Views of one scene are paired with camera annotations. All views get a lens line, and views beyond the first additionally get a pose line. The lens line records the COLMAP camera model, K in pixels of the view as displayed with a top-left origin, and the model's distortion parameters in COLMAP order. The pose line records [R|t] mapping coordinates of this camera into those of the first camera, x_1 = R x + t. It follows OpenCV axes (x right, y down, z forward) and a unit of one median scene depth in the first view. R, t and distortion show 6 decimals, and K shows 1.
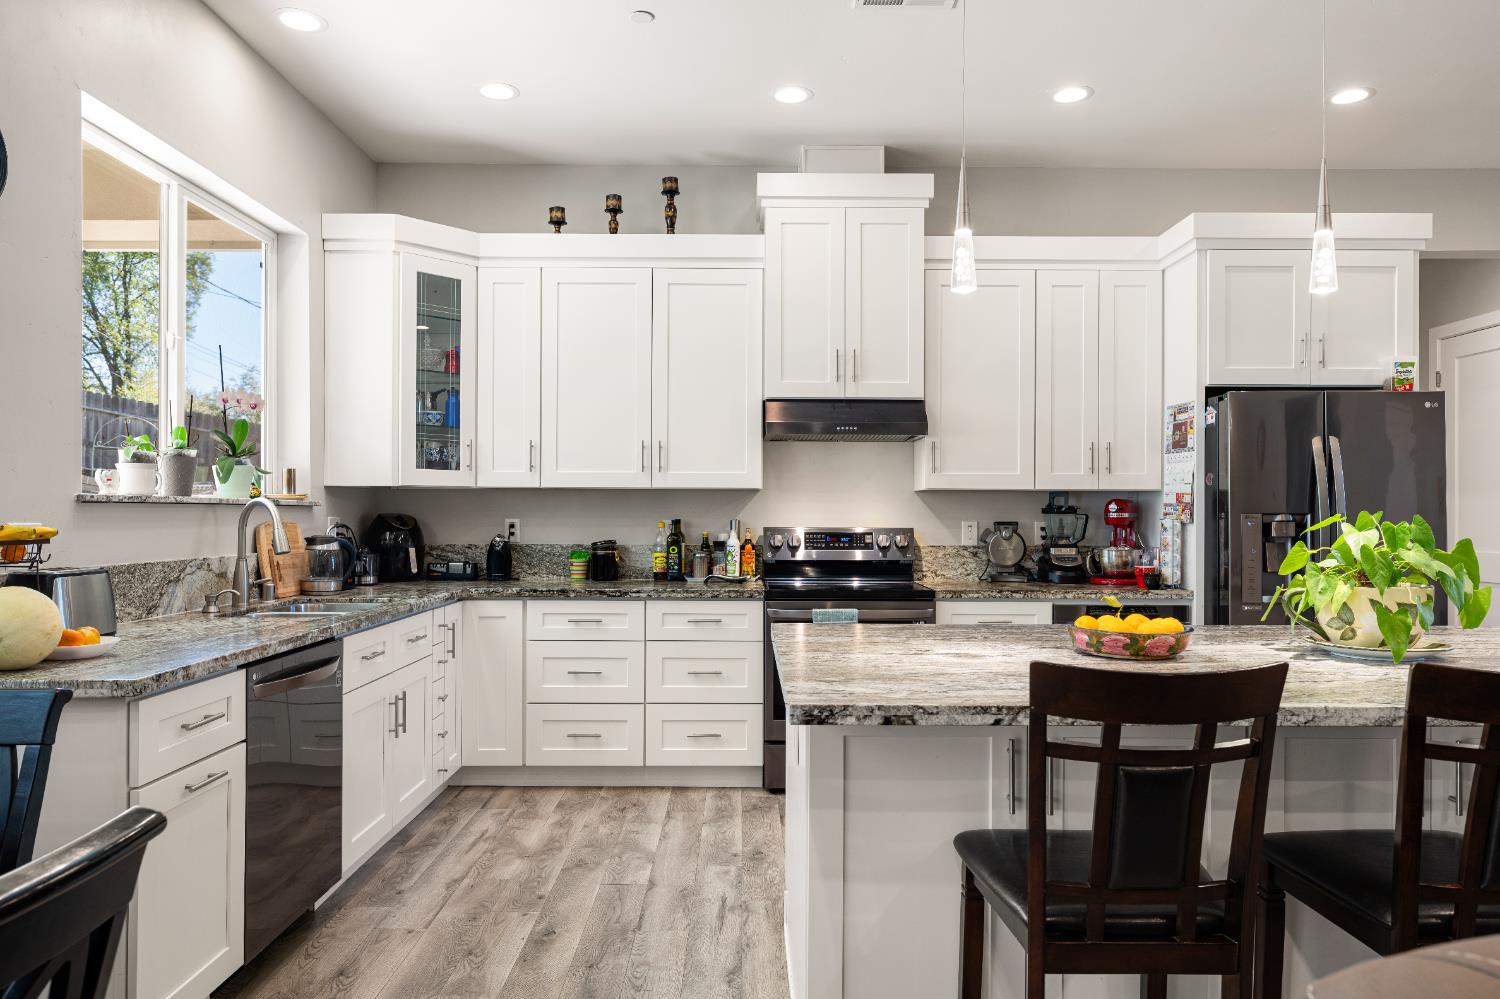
lens RADIAL K [[999.4, 0, 746.1], [0, 999.4, 508.5], [0, 0, 1]] dist [0.001401, 0.000192]
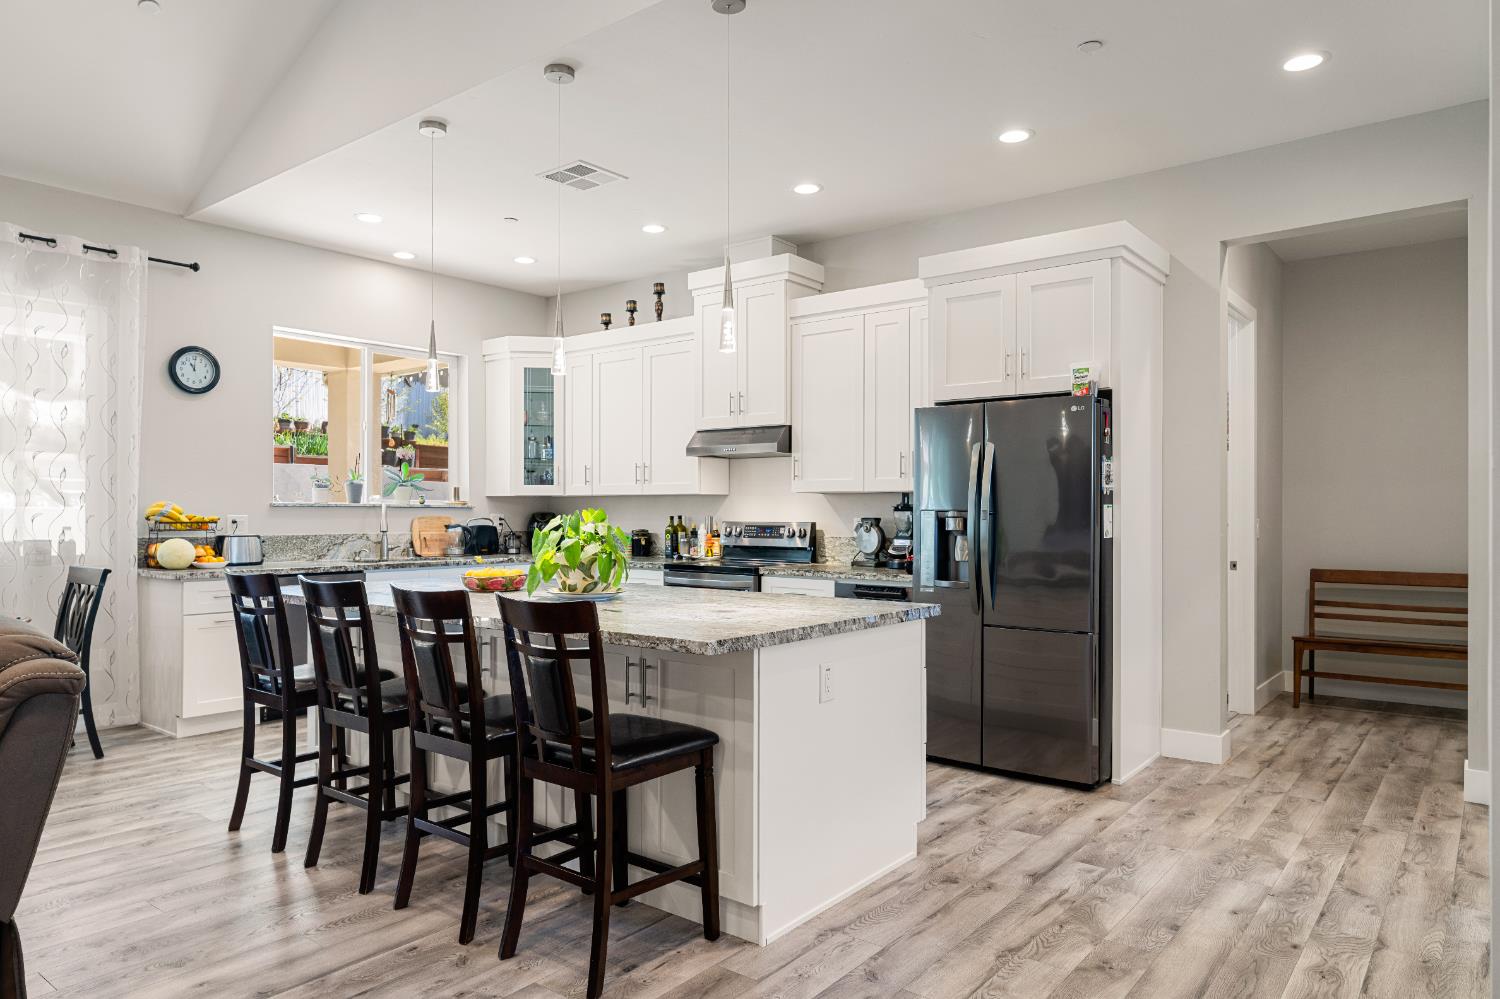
lens RADIAL K [[957.0, 0, 737.8], [0, 957.0, 510.4], [0, 0, 1]] dist [0.004375, 0.001978]
pose [[0.779538, -0.003197, -0.626347, 0.913682], [0.004065, 0.999992, -0.000044, 0.004045], [0.626342, -0.002512, 0.779545, -0.026808]]
